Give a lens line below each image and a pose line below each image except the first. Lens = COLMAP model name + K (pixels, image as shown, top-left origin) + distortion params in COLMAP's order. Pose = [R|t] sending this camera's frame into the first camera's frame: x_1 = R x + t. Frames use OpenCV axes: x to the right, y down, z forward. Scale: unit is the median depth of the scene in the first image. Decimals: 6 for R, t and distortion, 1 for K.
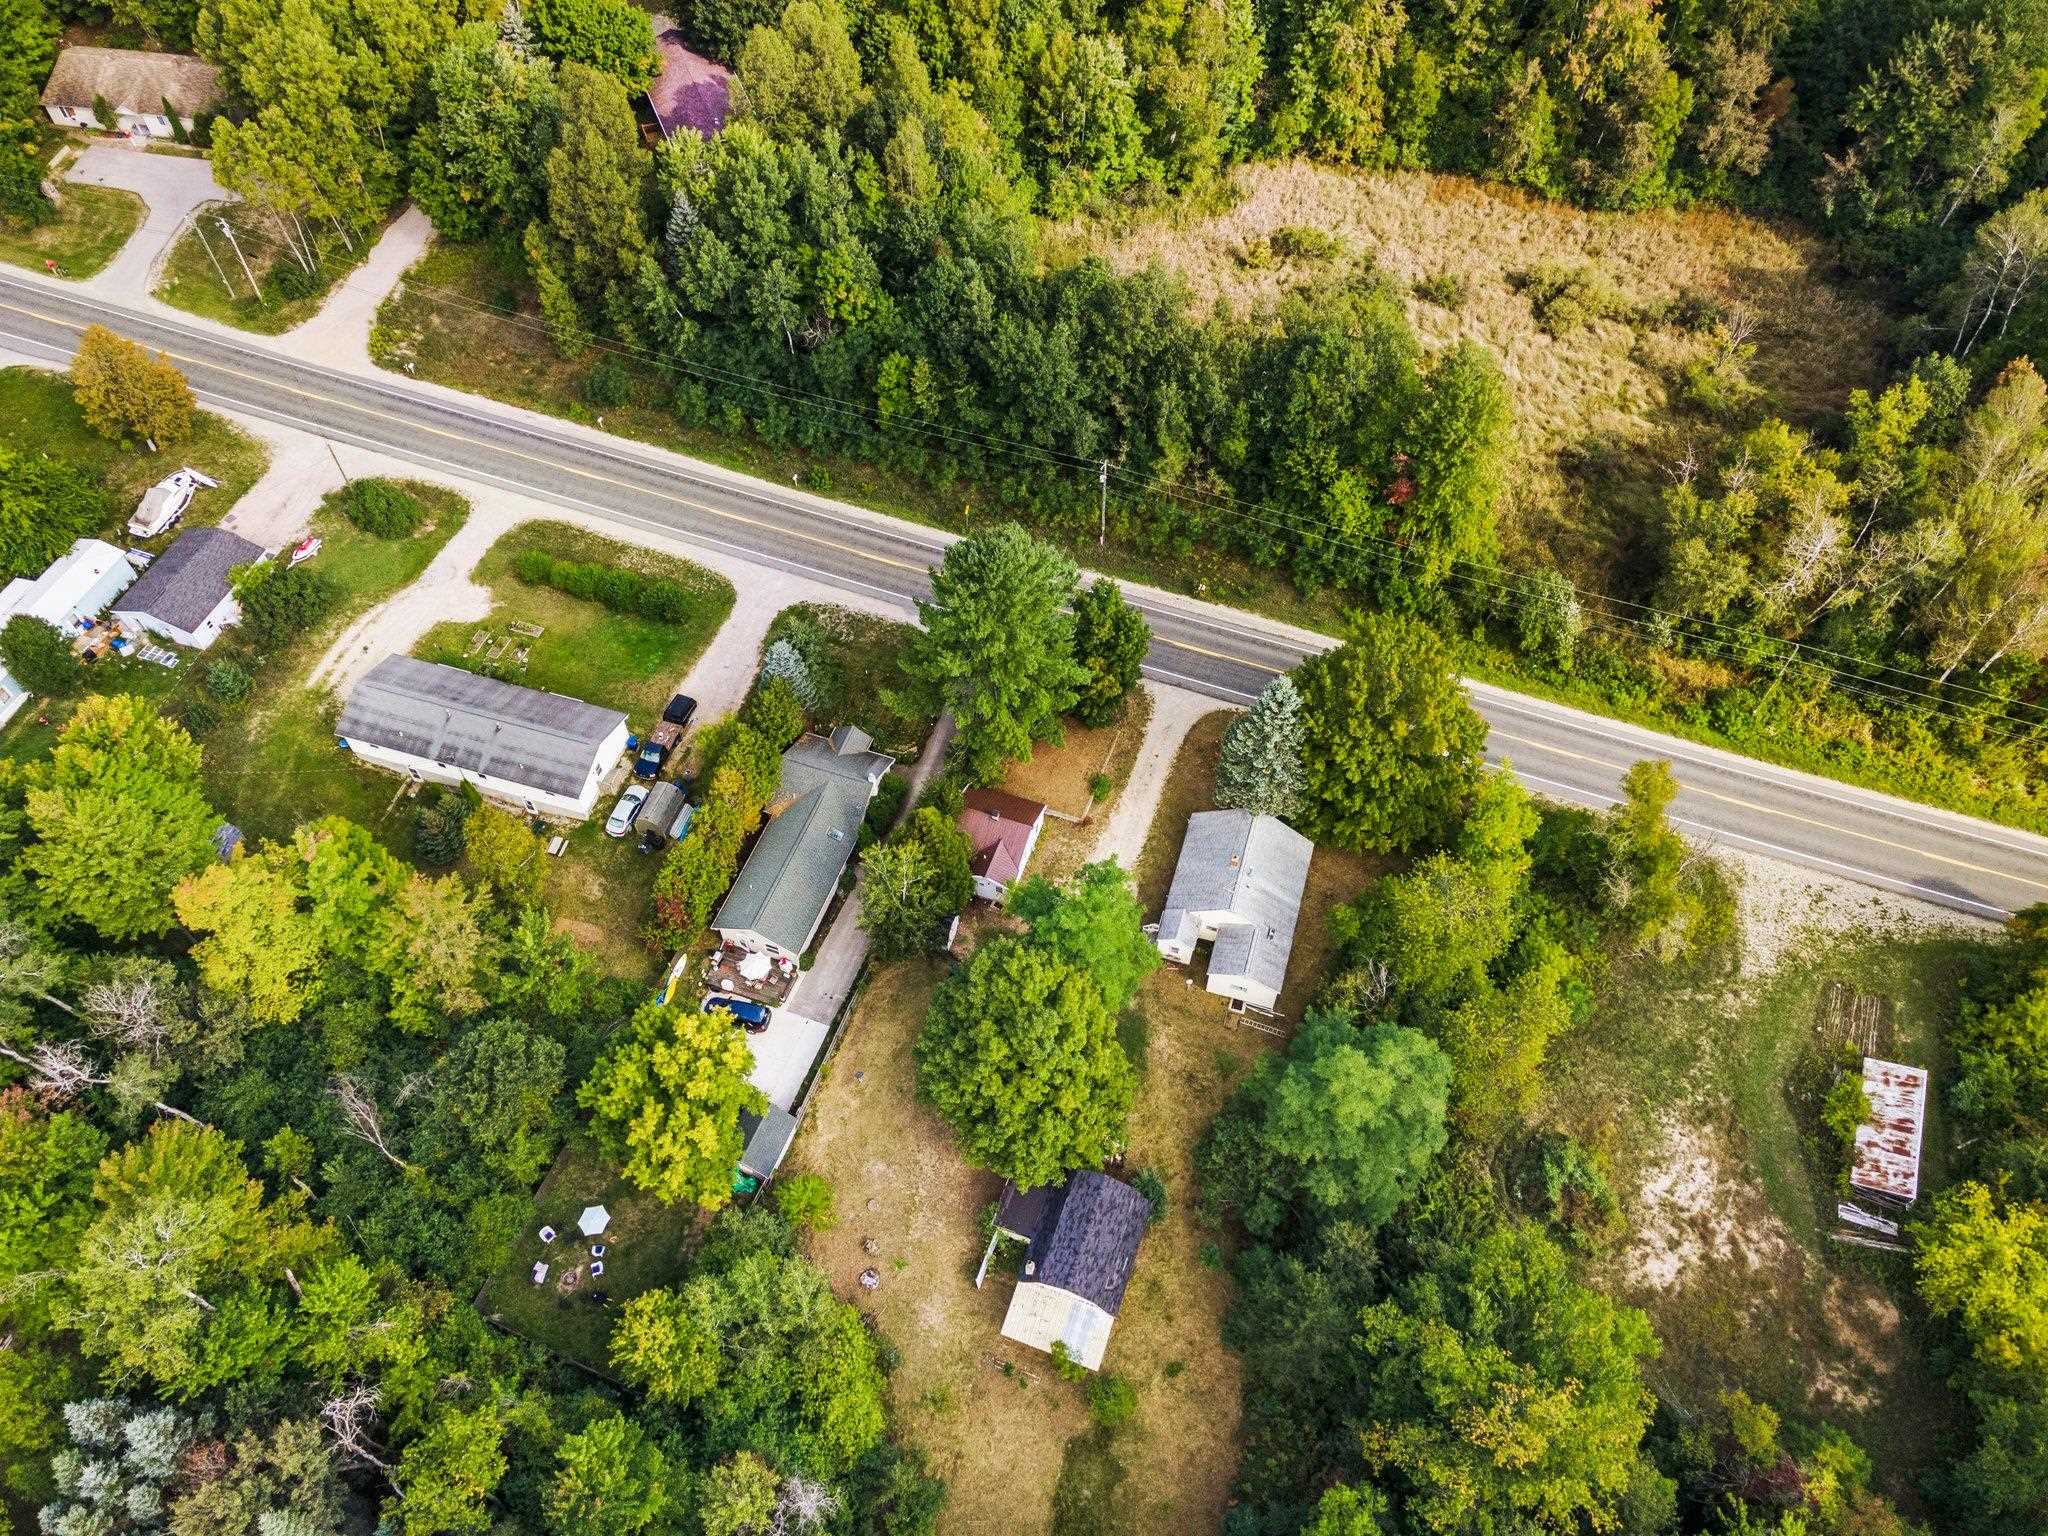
lens RADIAL K [[1504.0, 0, 1014.7], [0, 1504.0, 768.3], [0, 0, 1]] dist [0.034532, 0.026136]
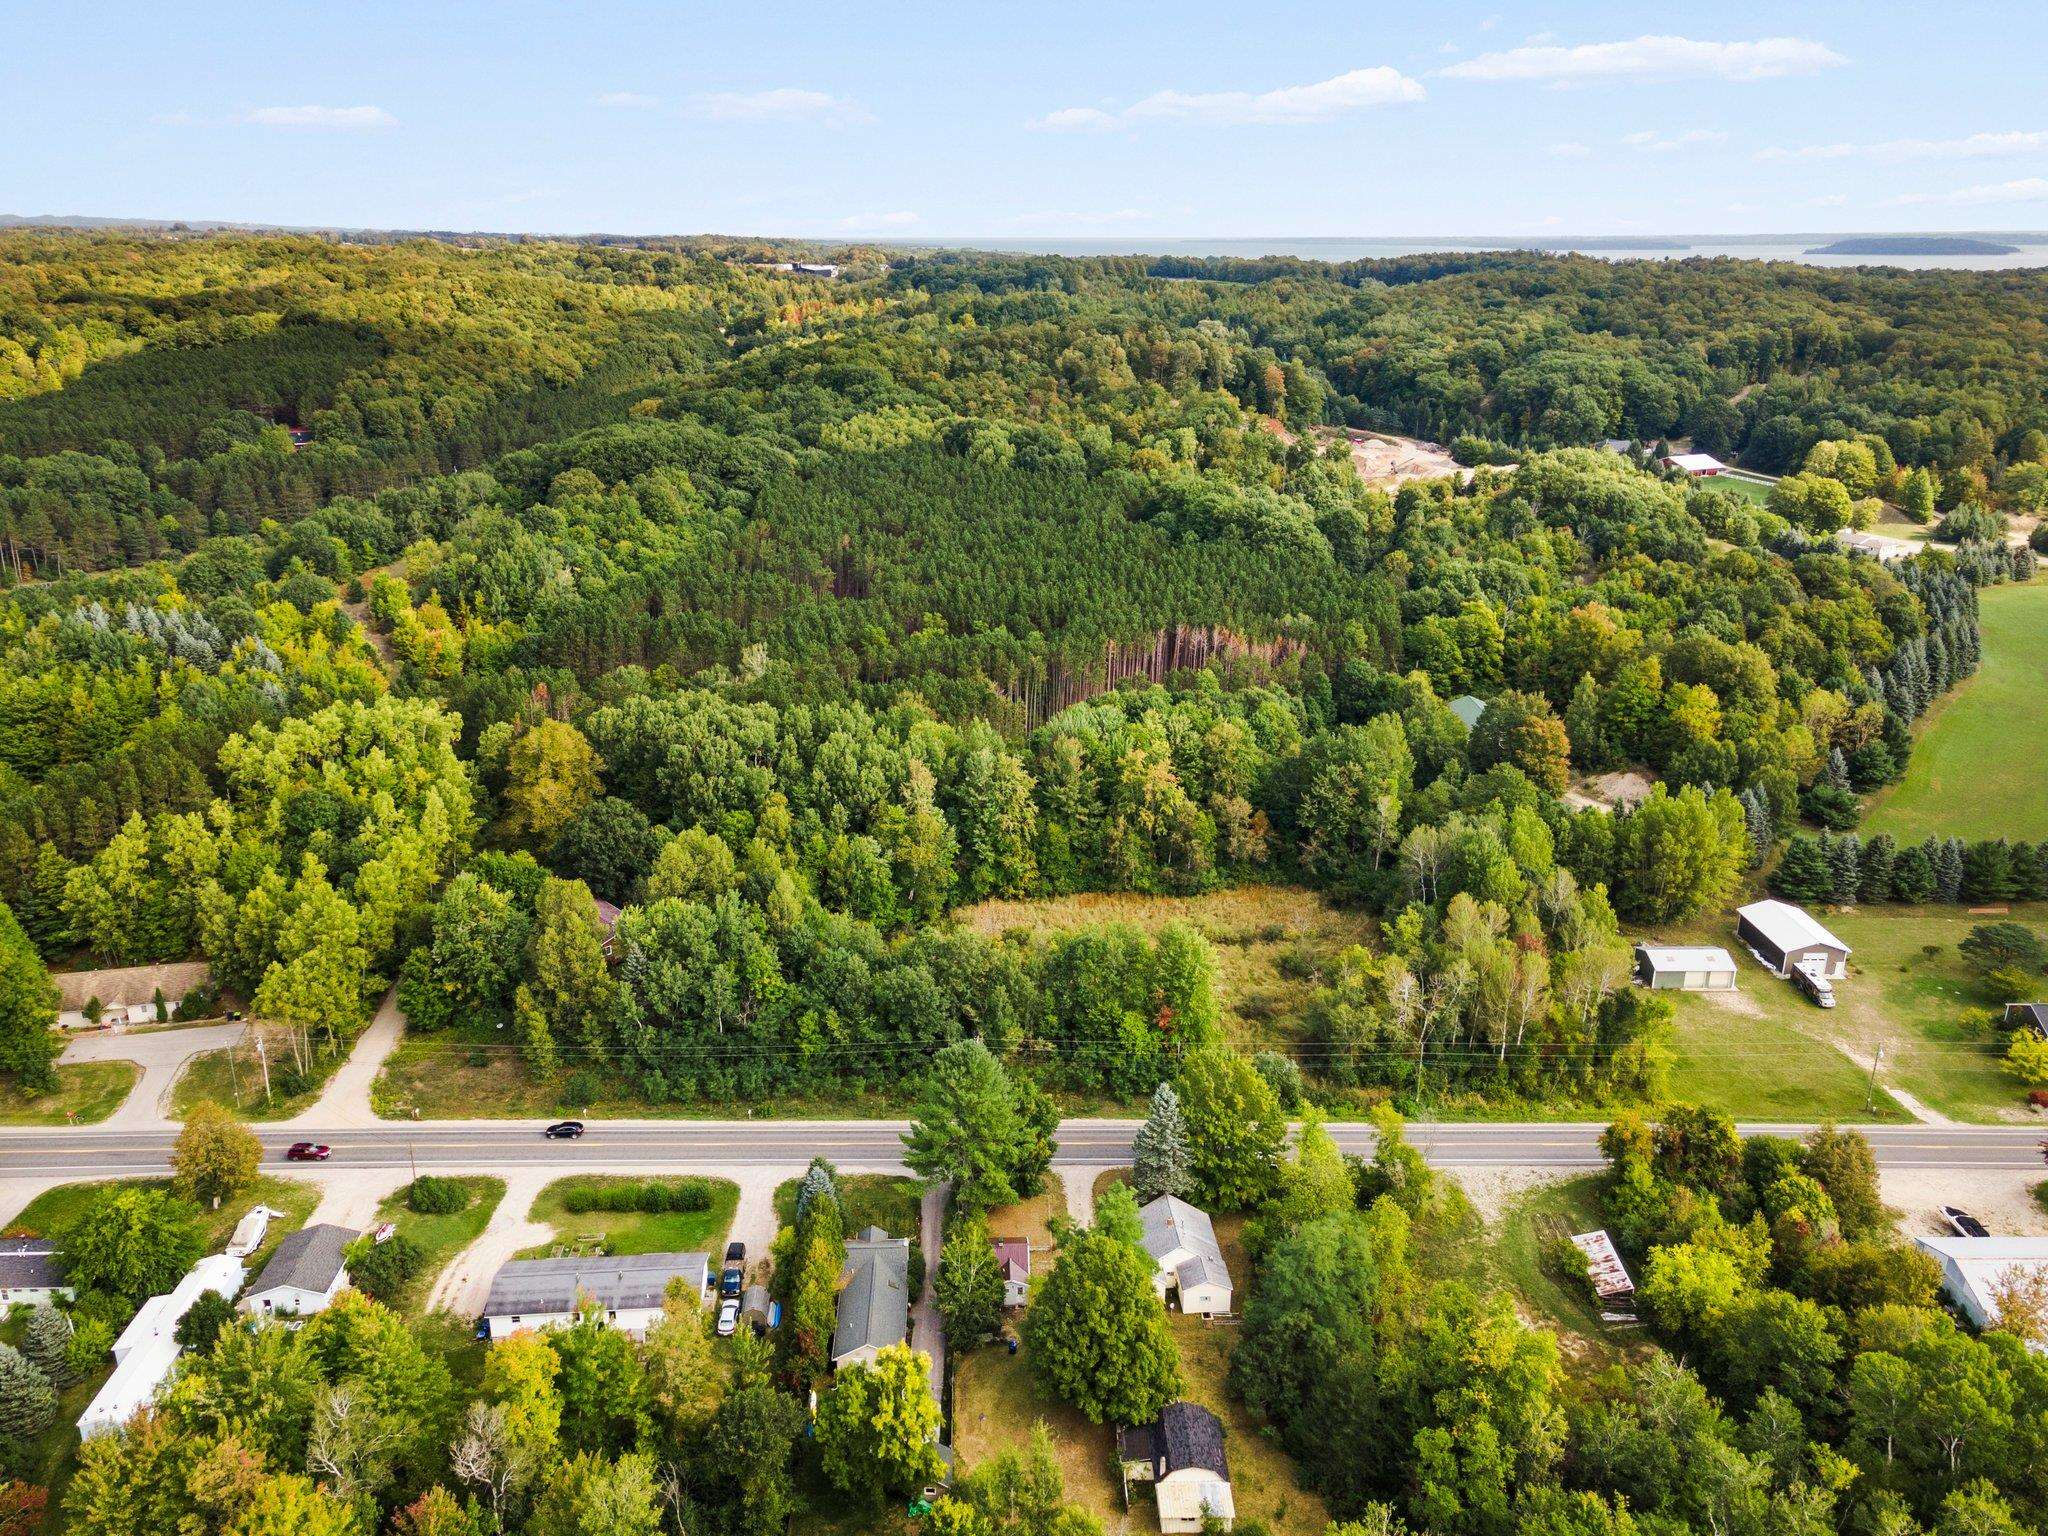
lens RADIAL K [[1504.0, 0, 1014.7], [0, 1504.0, 768.3], [0, 0, 1]] dist [0.034532, 0.026136]
pose [[0.934104, -0.119174, 0.336524, -0.334212], [0.288611, 0.806917, -0.515353, 0.320716], [-0.210130, 0.578517, 0.788139, -0.299067]]
